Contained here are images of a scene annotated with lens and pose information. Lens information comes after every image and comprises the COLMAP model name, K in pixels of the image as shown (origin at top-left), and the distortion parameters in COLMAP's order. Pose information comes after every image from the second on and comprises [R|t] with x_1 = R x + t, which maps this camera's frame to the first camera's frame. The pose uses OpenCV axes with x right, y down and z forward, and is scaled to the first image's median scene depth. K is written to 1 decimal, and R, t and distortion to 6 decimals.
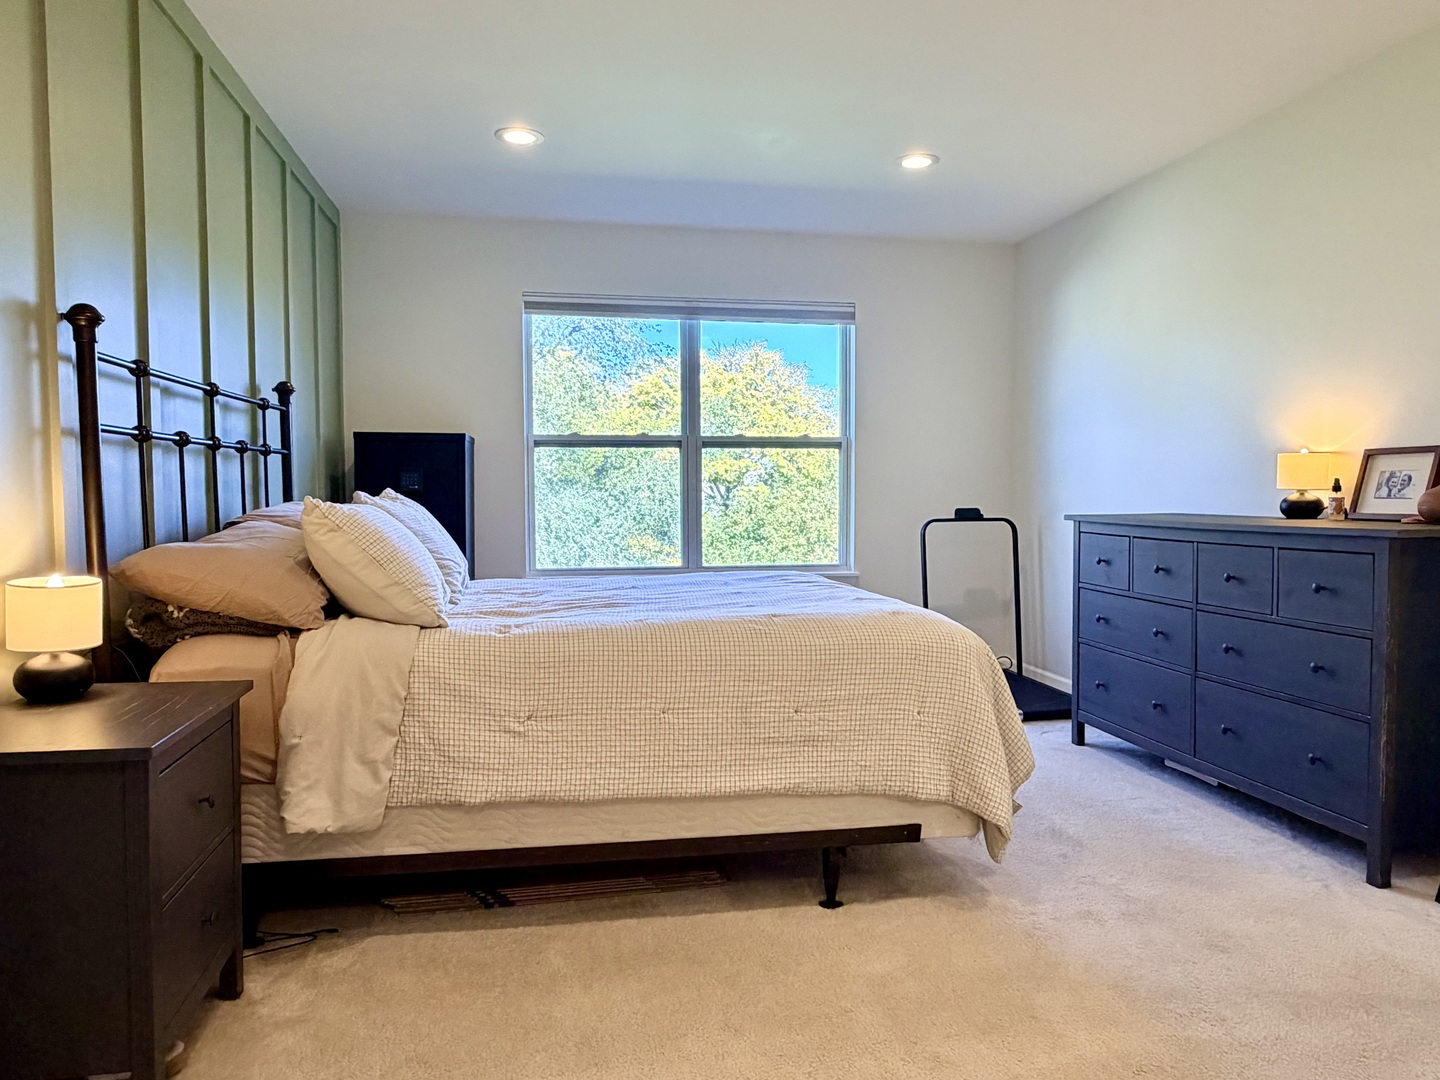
lens RADIAL K [[964.0, 0, 720.1], [0, 964.0, 541.8], [0, 0, 1]] dist [0.004102, 0.000613]
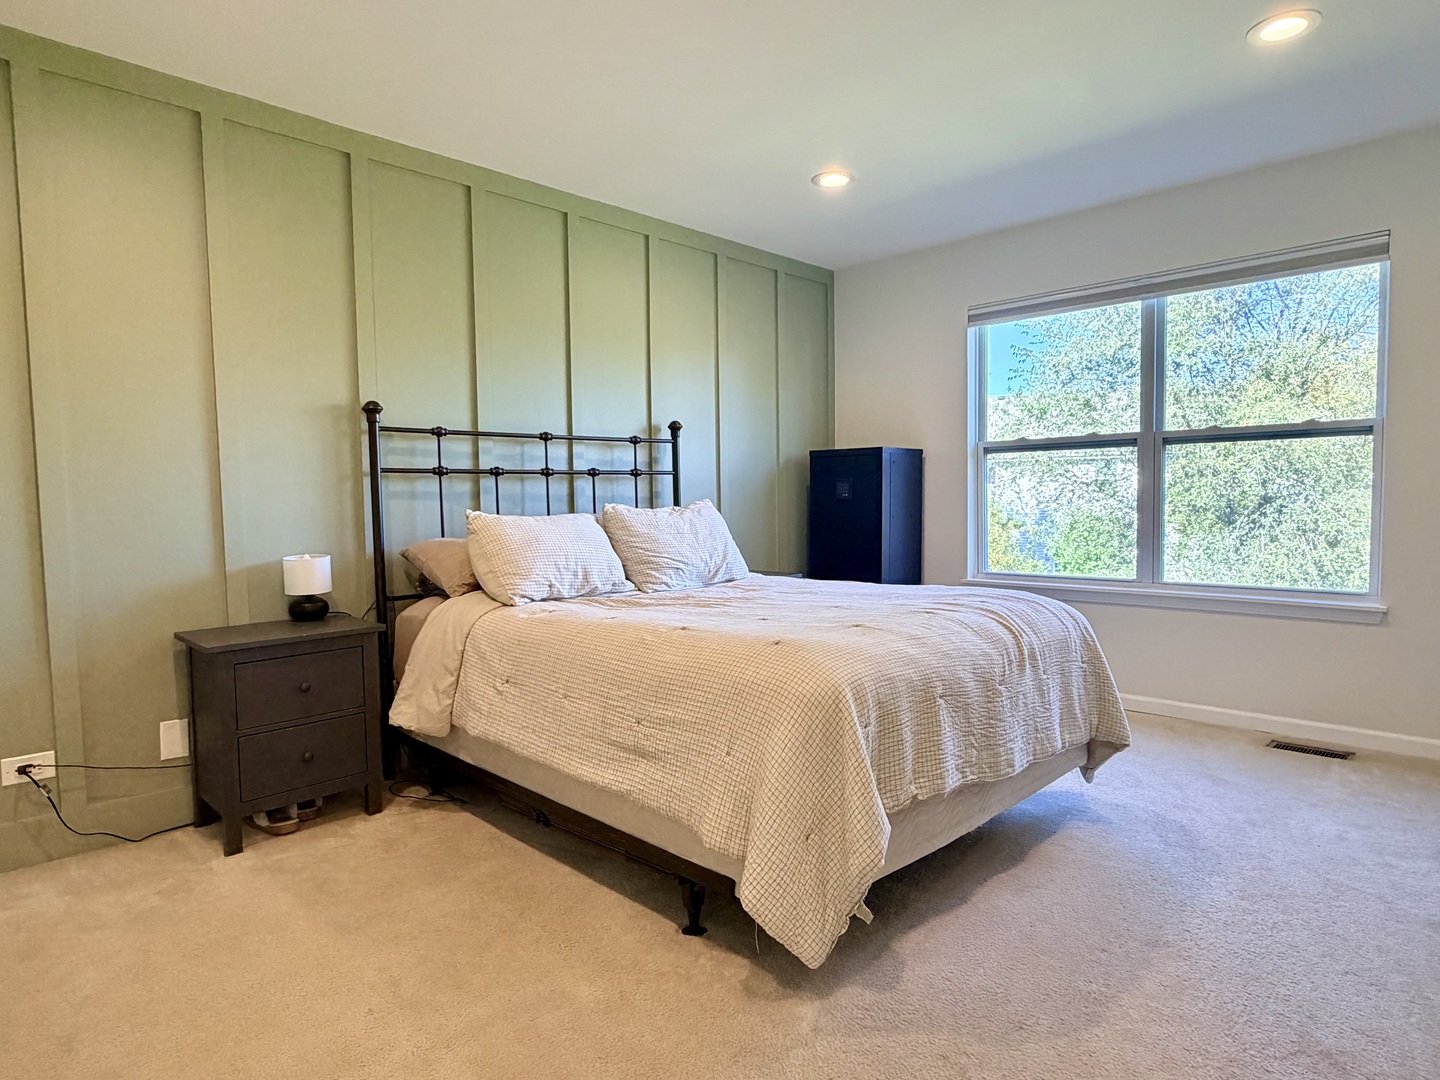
lens RADIAL K [[840.6, 0, 719.8], [0, 840.6, 541.2], [0, 0, 1]] dist [0.023024, -0.000535]
pose [[0.585139, 0.038574, -0.810015, 0.555684], [-0.029806, 0.999216, 0.026053, -0.028656], [0.810385, 0.008899, 0.585830, 0.351896]]
